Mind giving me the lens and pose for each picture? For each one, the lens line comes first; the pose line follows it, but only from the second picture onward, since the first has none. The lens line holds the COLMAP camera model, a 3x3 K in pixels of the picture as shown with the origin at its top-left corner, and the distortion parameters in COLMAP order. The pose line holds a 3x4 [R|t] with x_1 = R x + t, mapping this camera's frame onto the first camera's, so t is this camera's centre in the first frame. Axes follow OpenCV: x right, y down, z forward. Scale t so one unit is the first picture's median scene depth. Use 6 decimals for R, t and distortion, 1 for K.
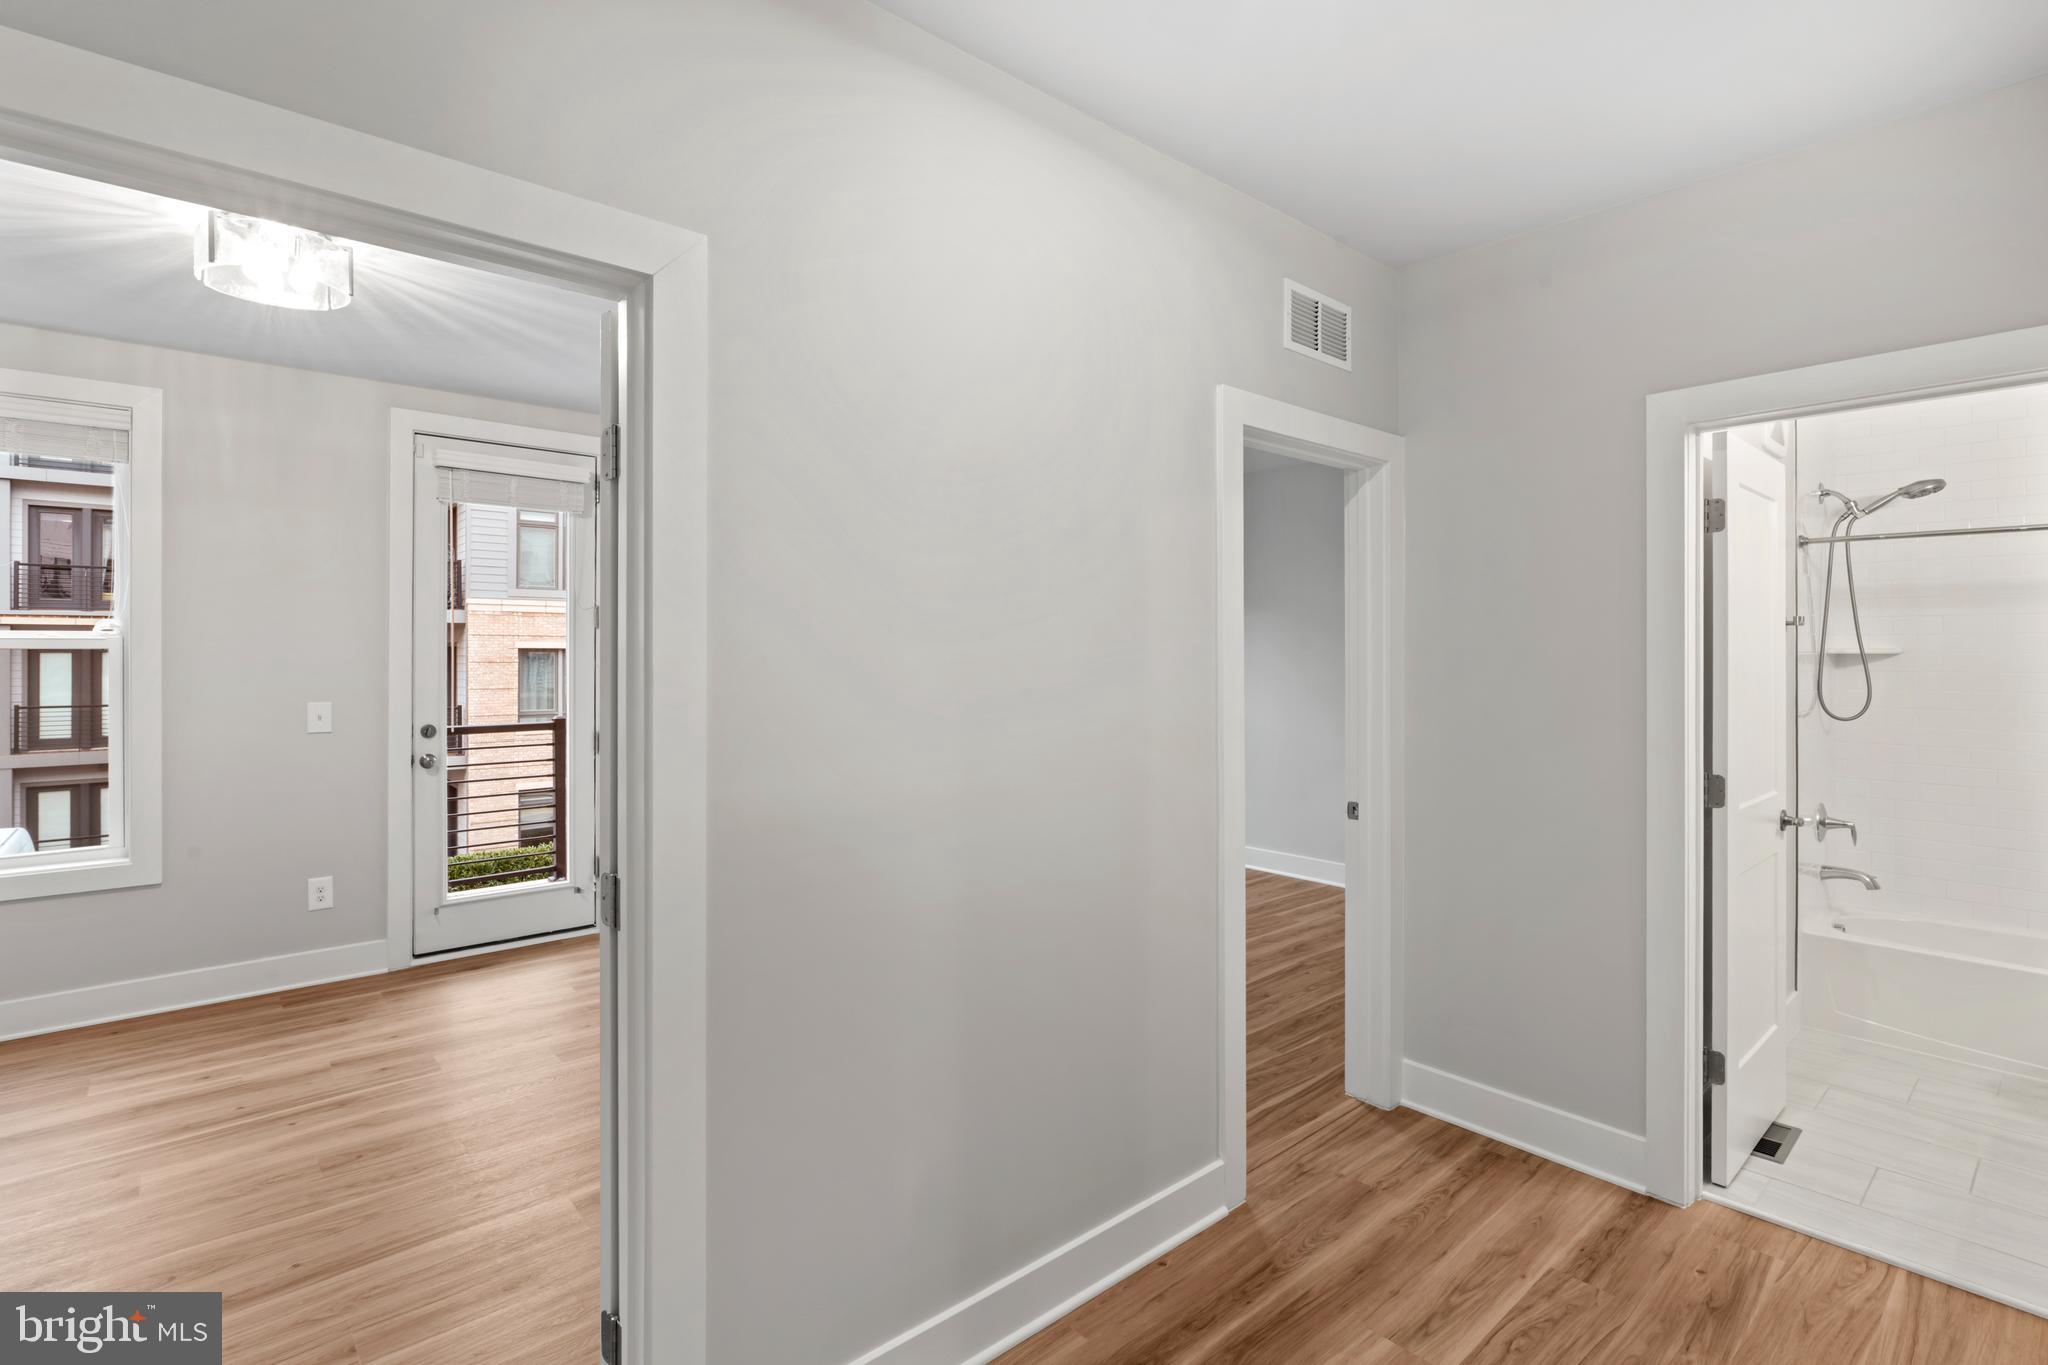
lens RADIAL K [[968.3, 0, 1010.9], [0, 968.3, 660.3], [0, 0, 1]] dist [-0.002178, 0.000348]
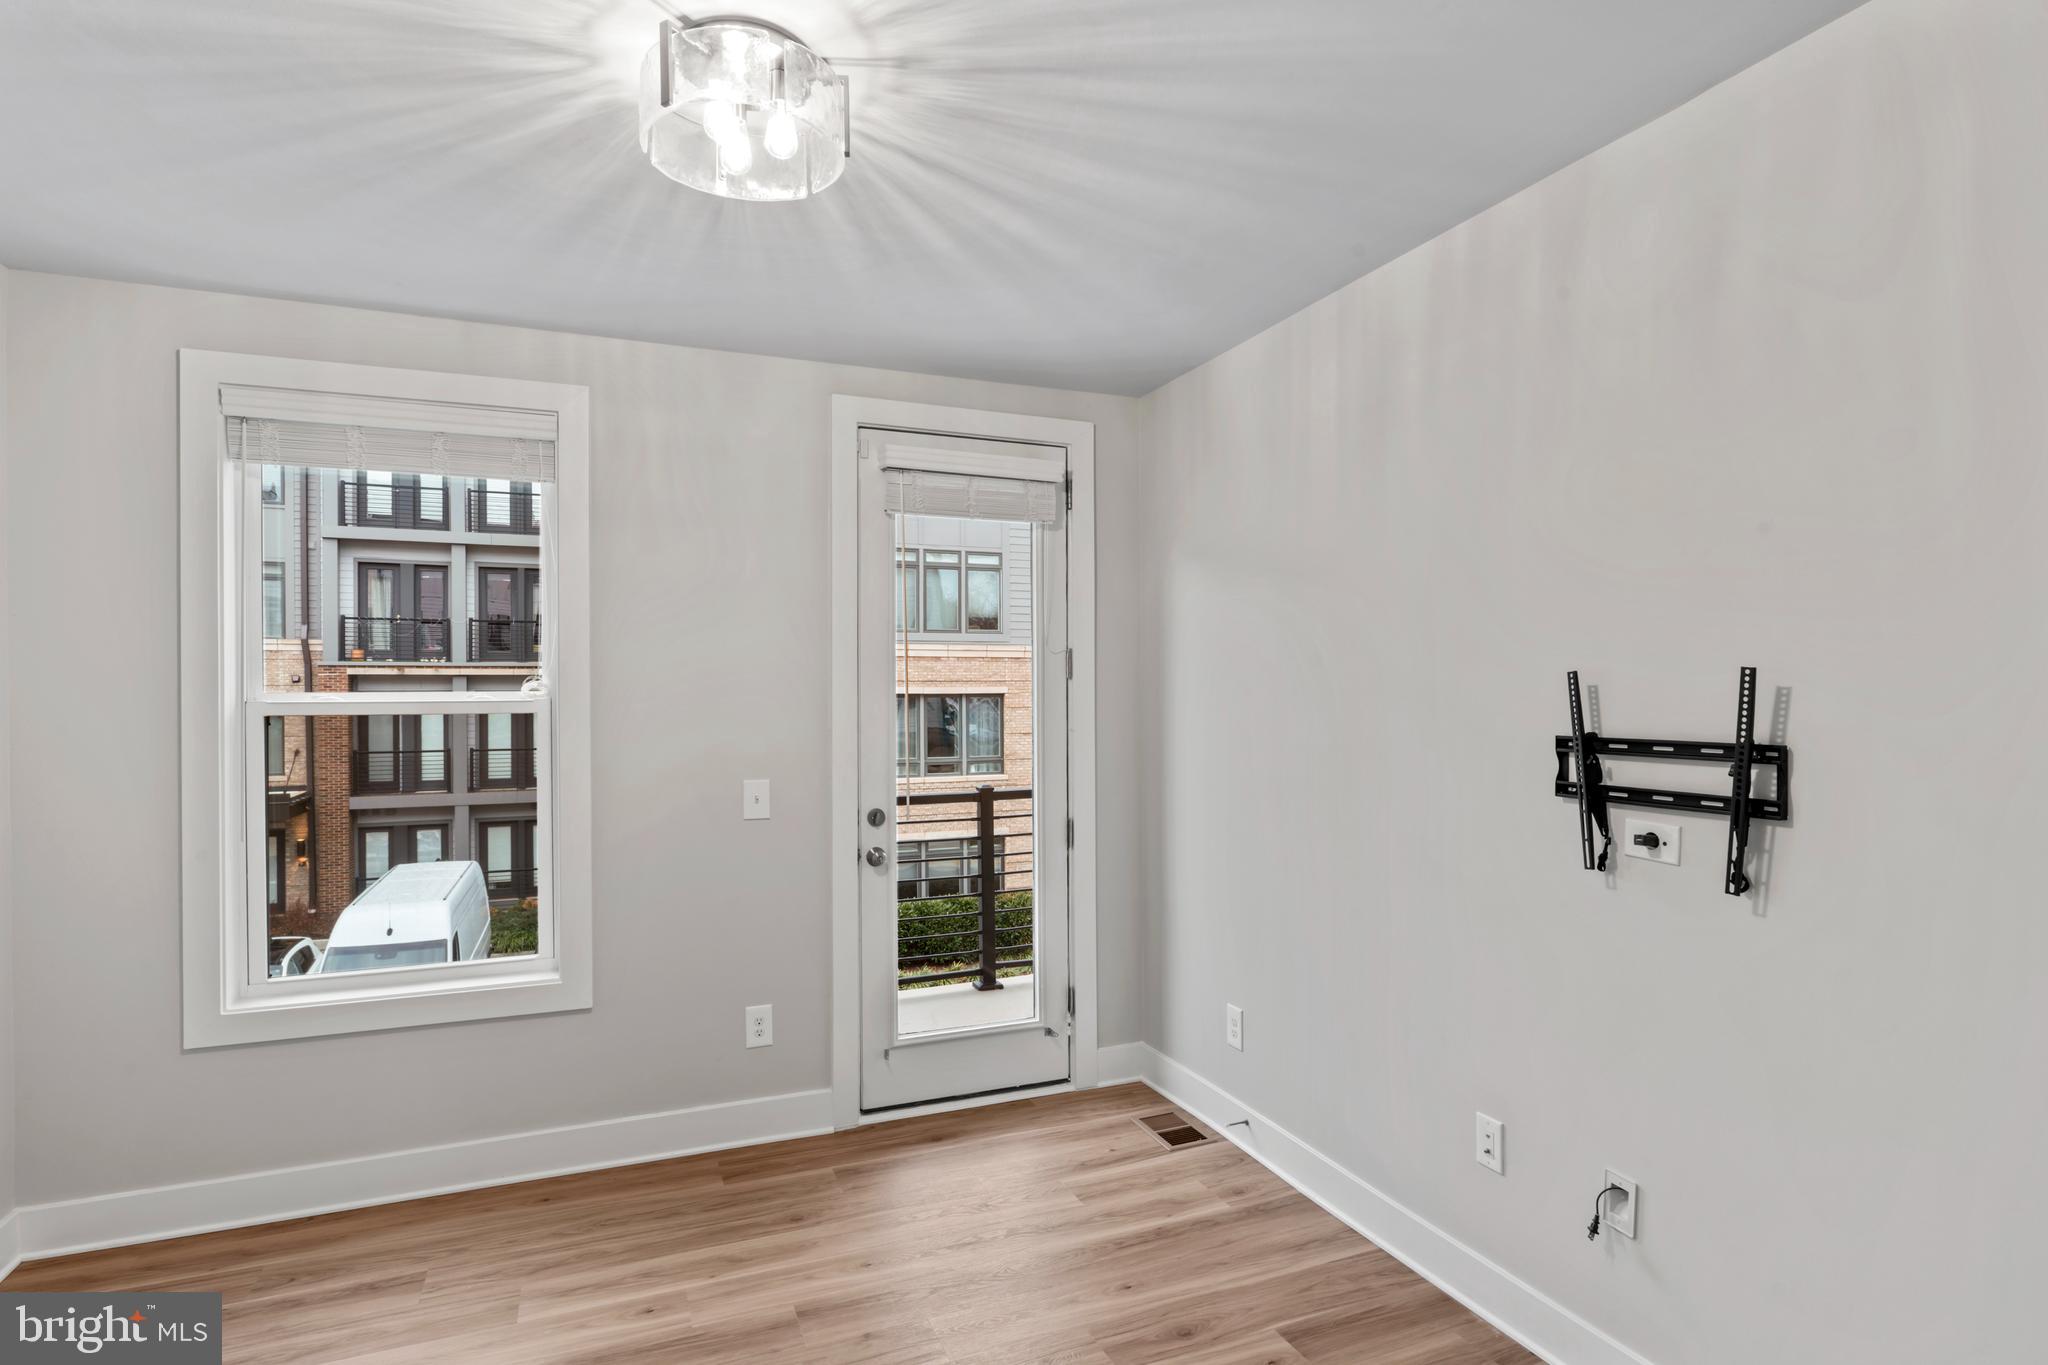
lens RADIAL K [[1058.8, 0, 1025.2], [0, 1058.8, 711.4], [0, 0, 1]] dist [-0.000912, 0.000472]
pose [[0.949256, -0.000864, -0.314503, -0.239953], [0.003536, 0.999962, 0.007925, -0.017105], [0.314484, -0.008635, 0.949223, 0.258996]]
